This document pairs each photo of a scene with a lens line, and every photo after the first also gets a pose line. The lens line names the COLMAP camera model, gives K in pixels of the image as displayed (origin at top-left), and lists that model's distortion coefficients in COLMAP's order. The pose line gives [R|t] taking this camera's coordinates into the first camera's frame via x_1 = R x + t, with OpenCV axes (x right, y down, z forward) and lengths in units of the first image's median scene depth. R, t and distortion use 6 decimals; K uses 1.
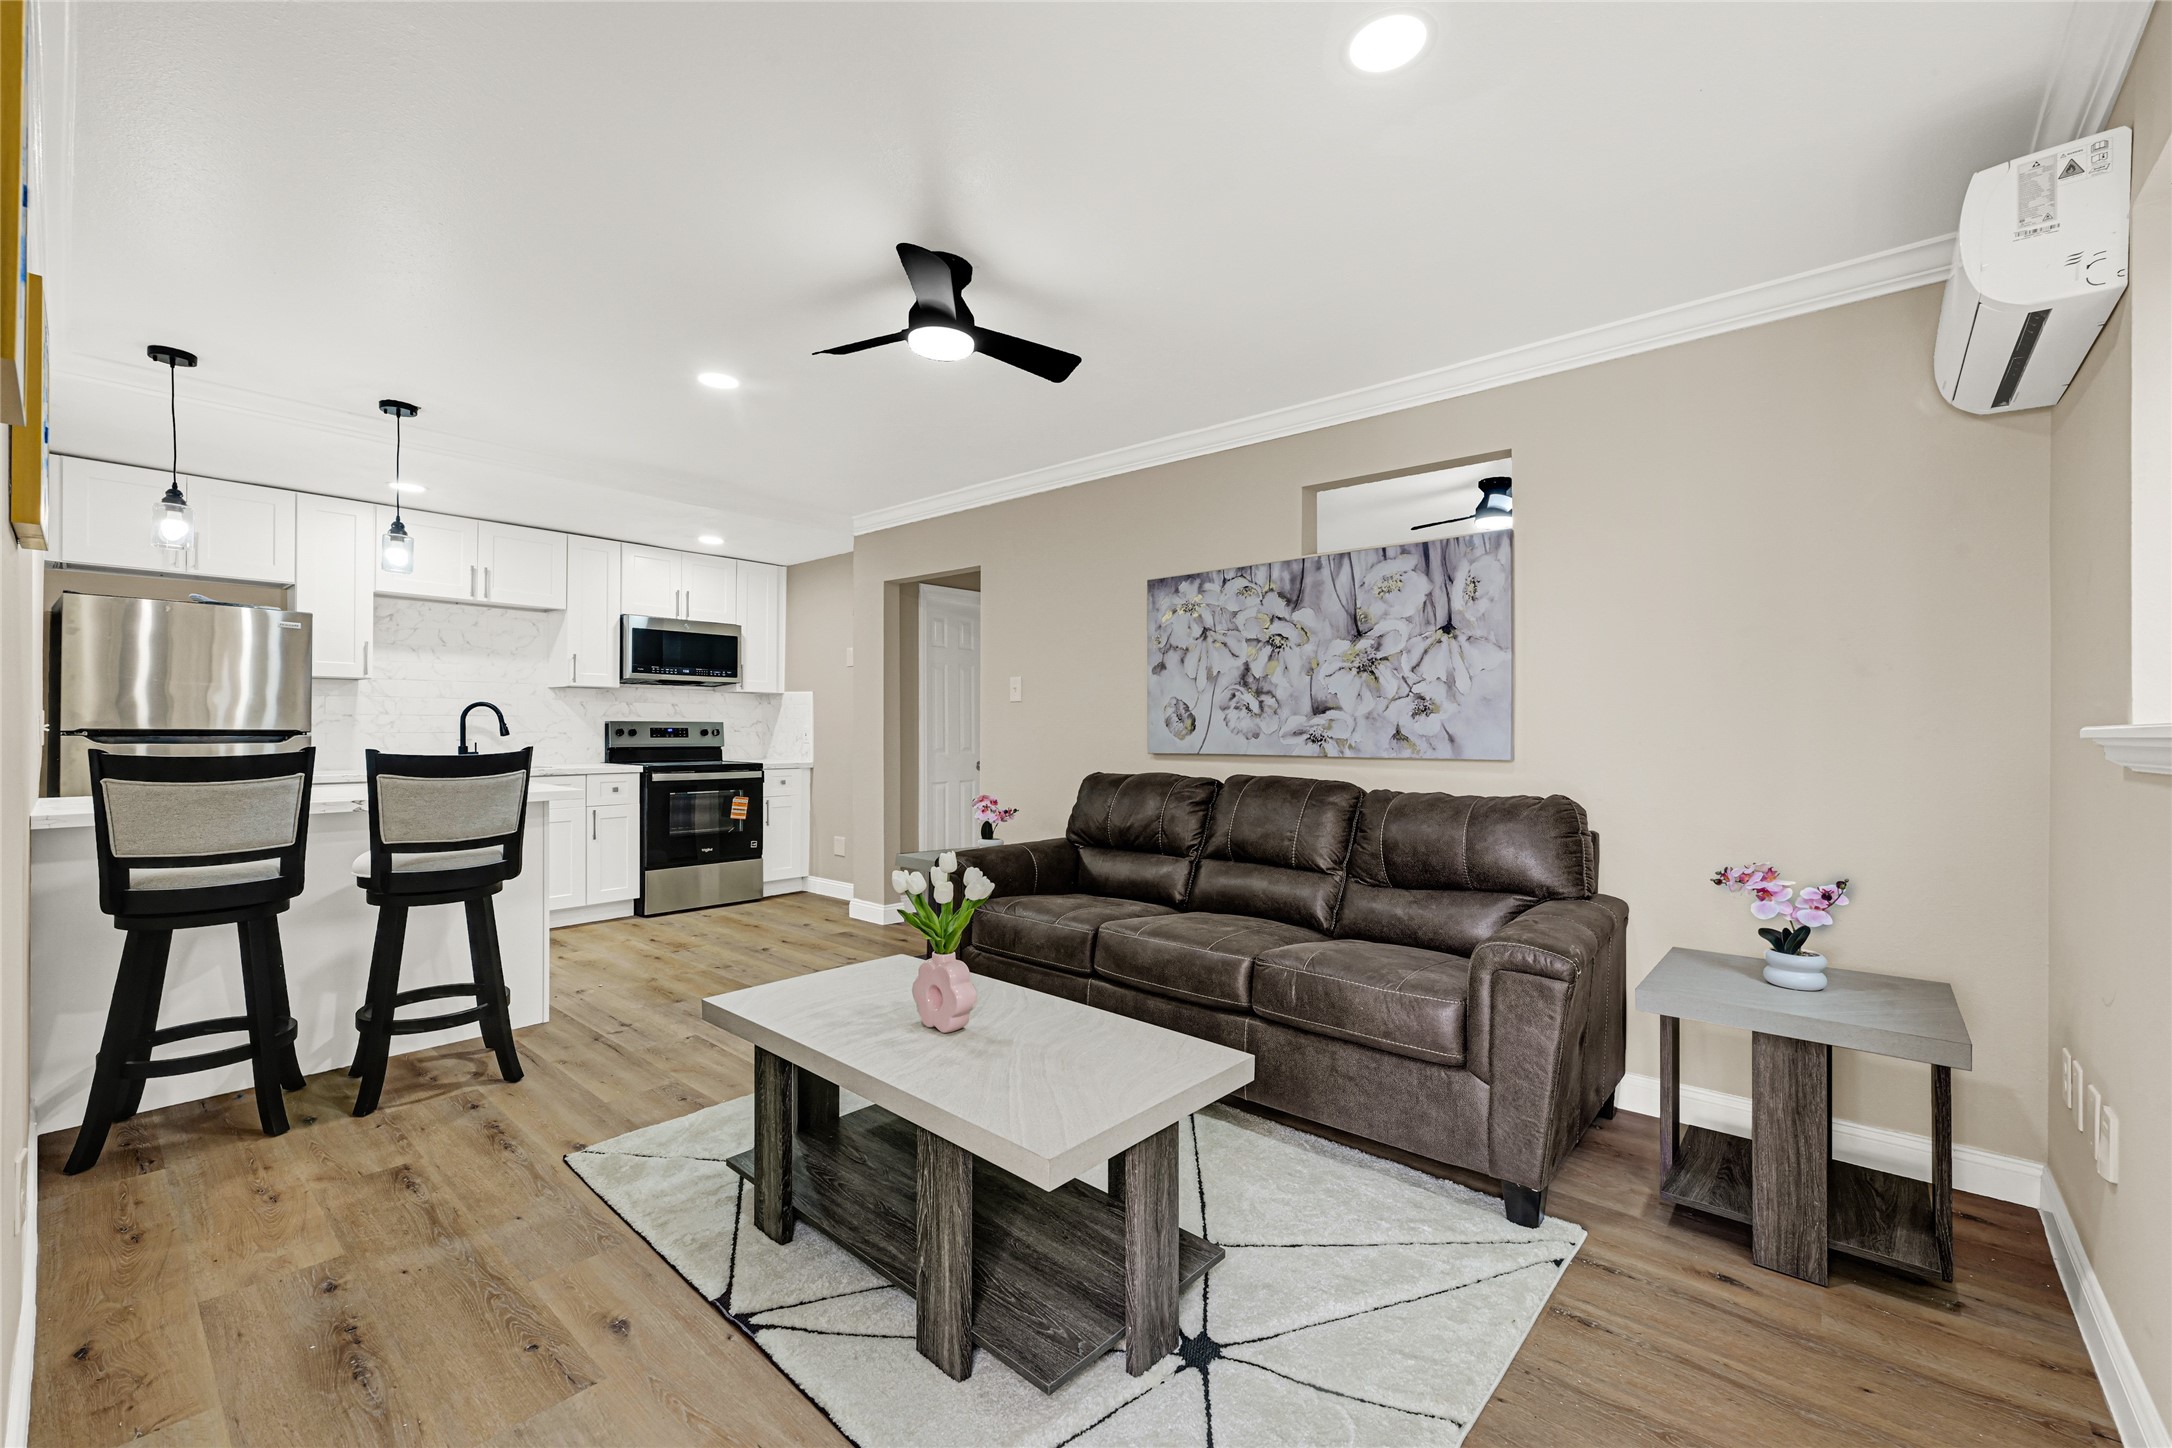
lens RADIAL K [[886.8, 0, 1084.7], [0, 886.8, 725.7], [0, 0, 1]] dist [-0.001168, -0.000082]
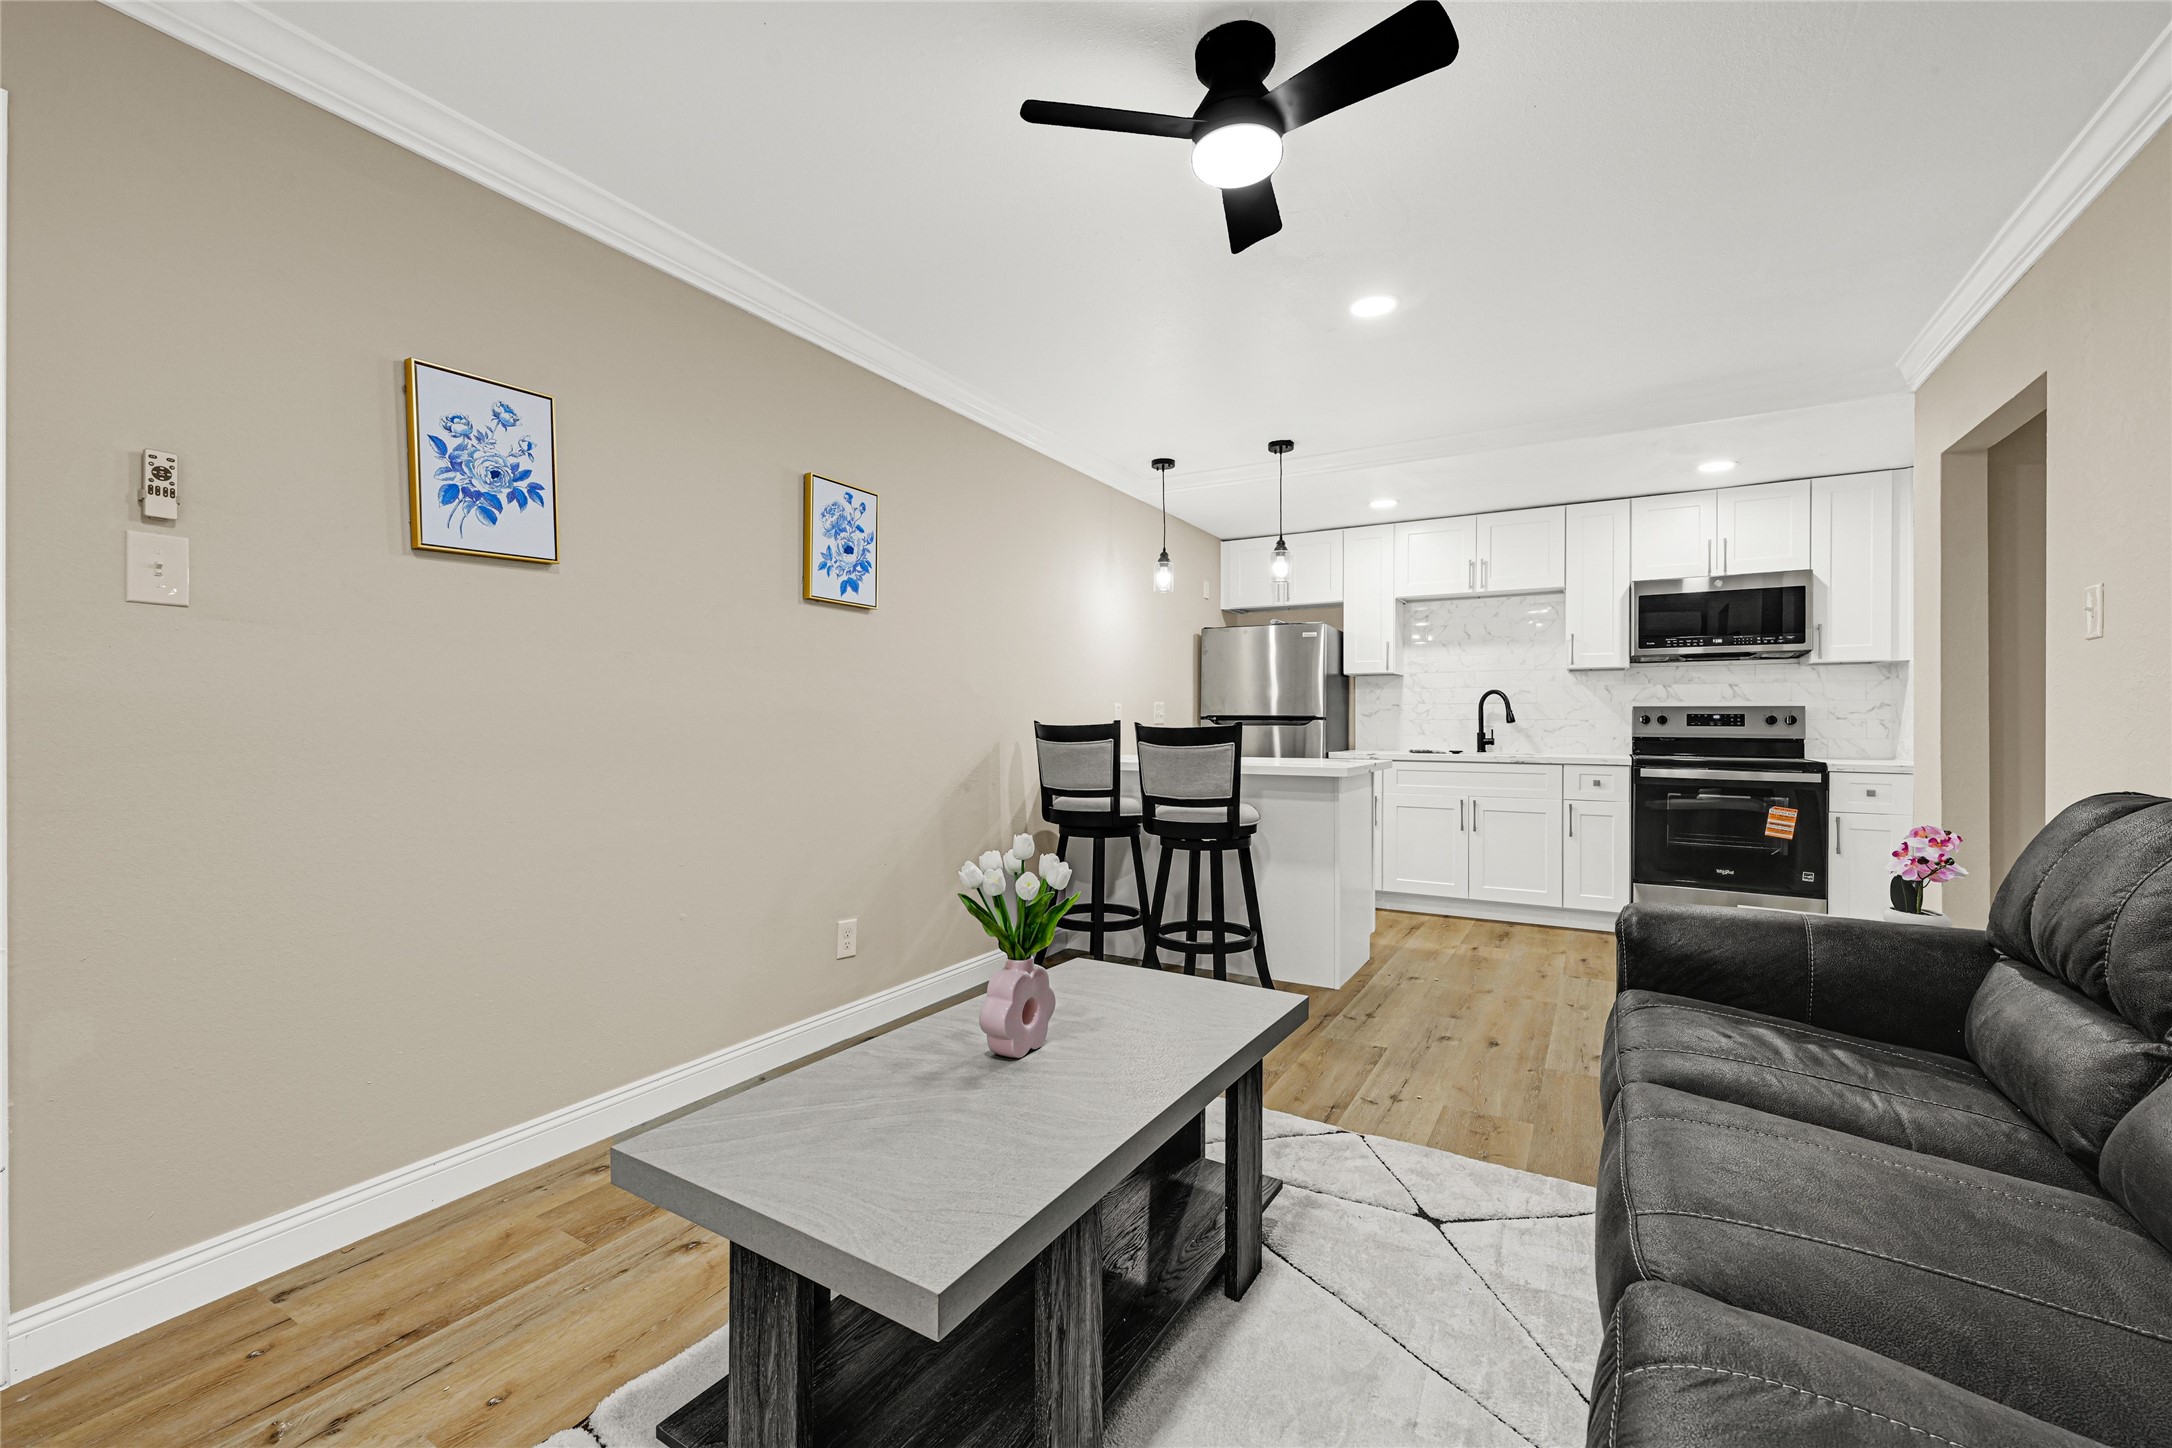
lens RADIAL K [[886.8, 0, 1084.7], [0, 886.8, 725.7], [0, 0, 1]] dist [-0.001168, -0.000082]
pose [[0.178736, -0.001711, -0.983896, 0.248176], [-0.000909, 0.999998, -0.001904, 0.017410], [0.983897, 0.001235, 0.178734, 0.350443]]
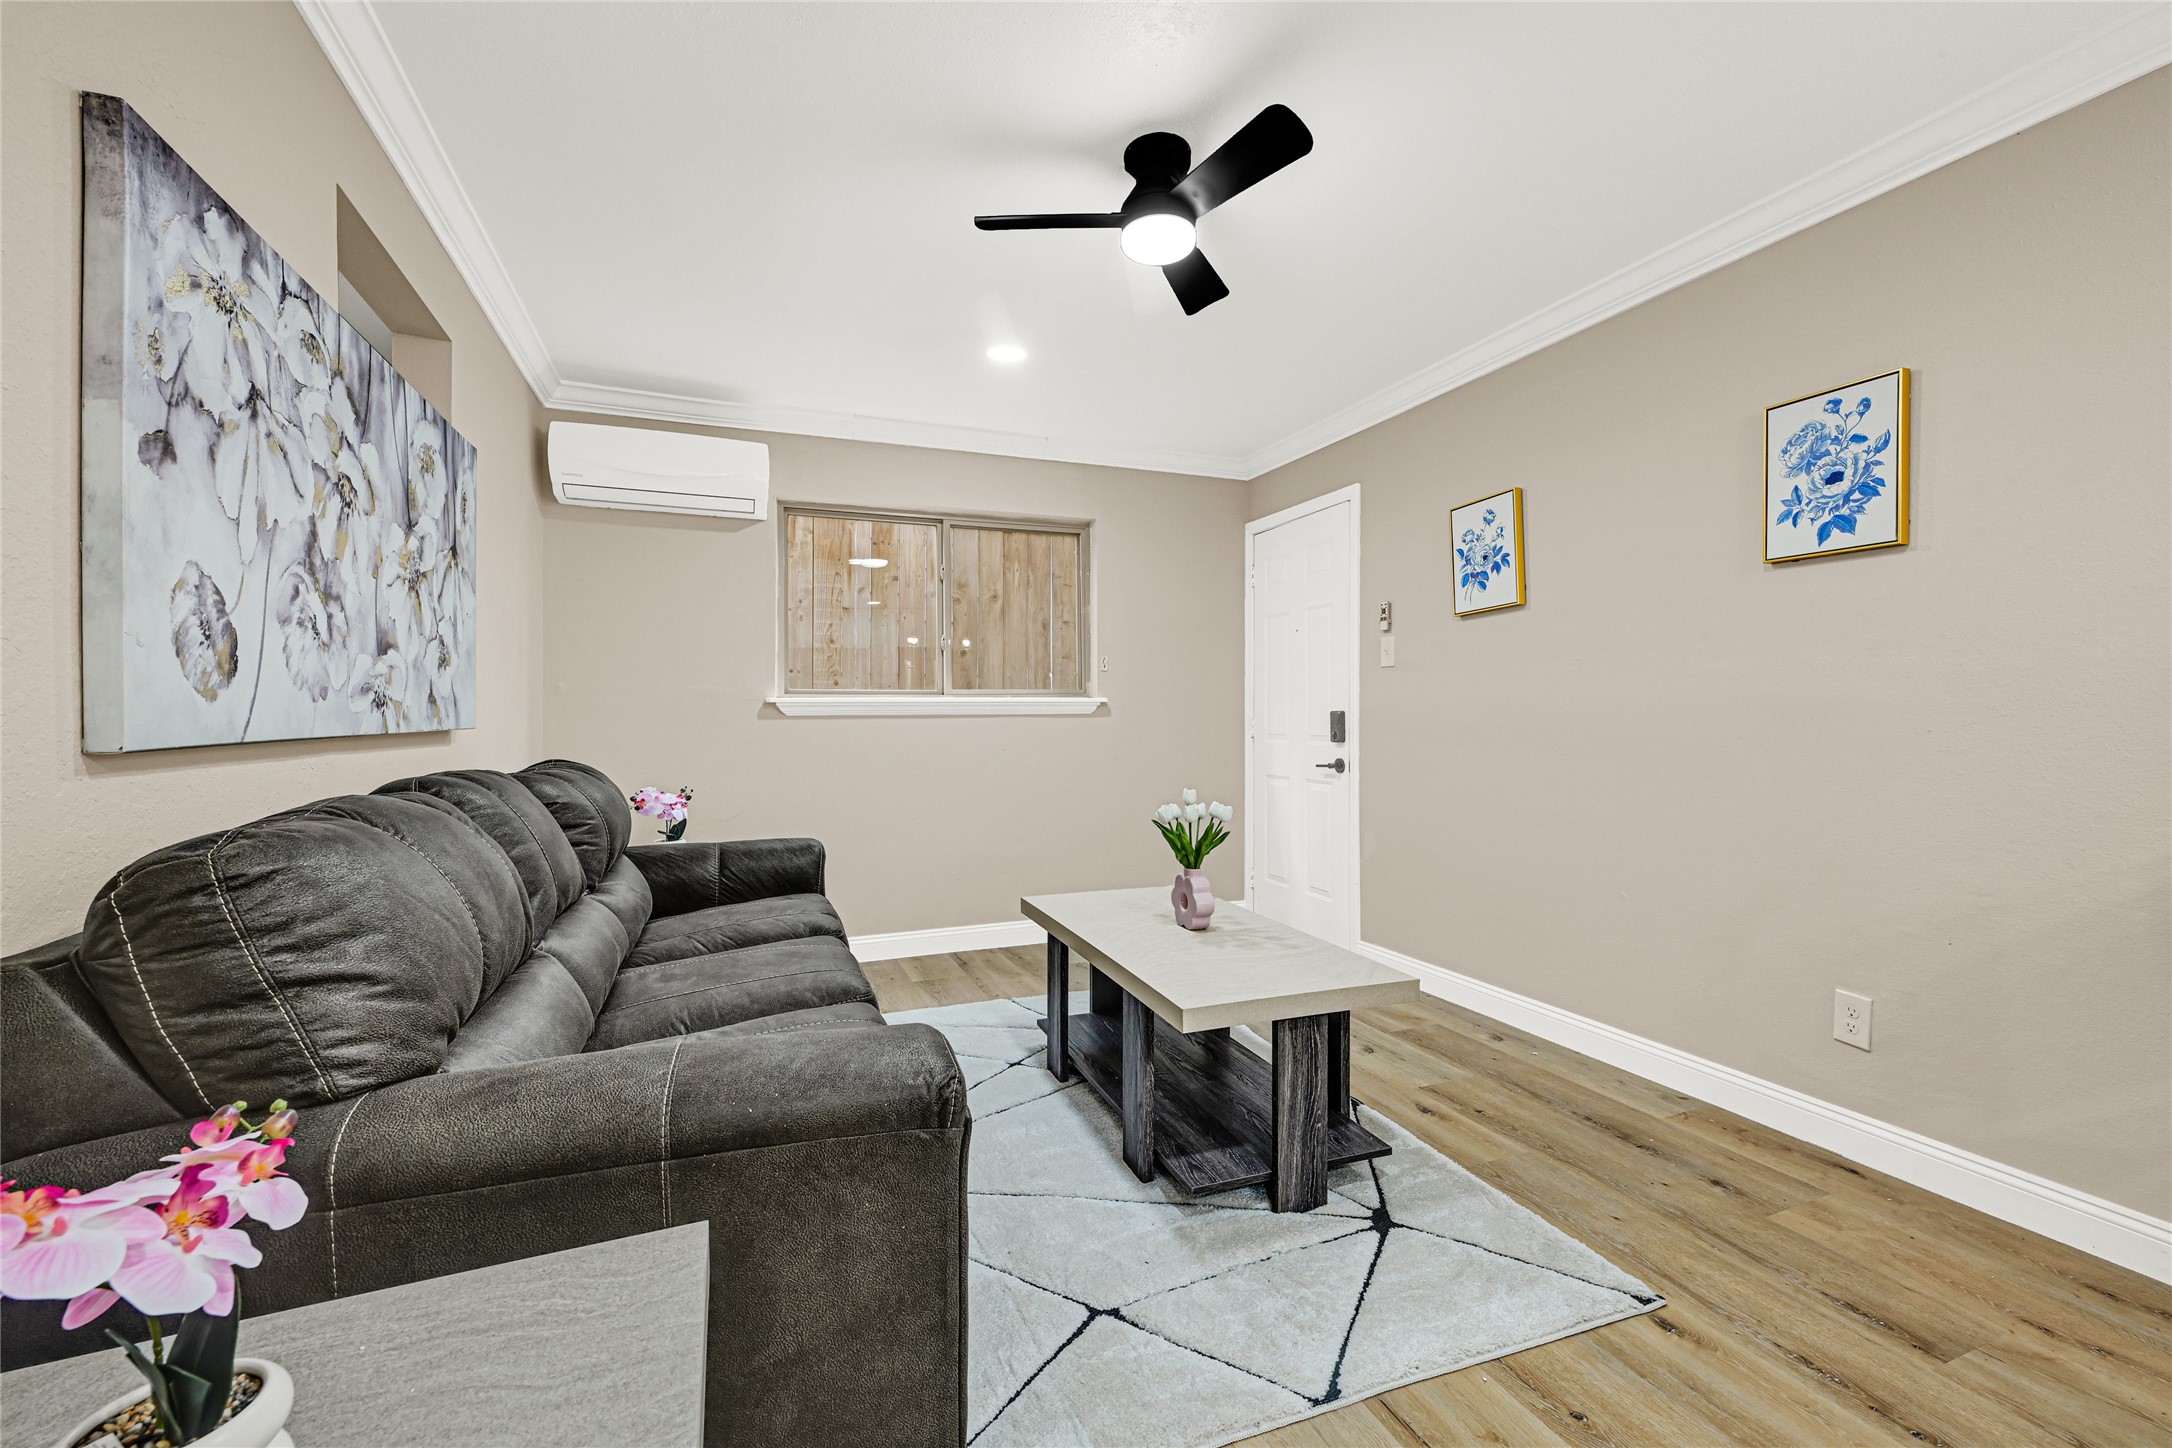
lens RADIAL K [[898.6, 0, 1090.1], [0, 898.6, 717.9], [0, 0, 1]] dist [-0.000860, -0.000138]
pose [[-0.887990, -0.002246, 0.459857, -0.236937], [-0.001890, 0.999997, 0.001234, 0.015348], [-0.459859, 0.000227, -0.887992, 0.846078]]
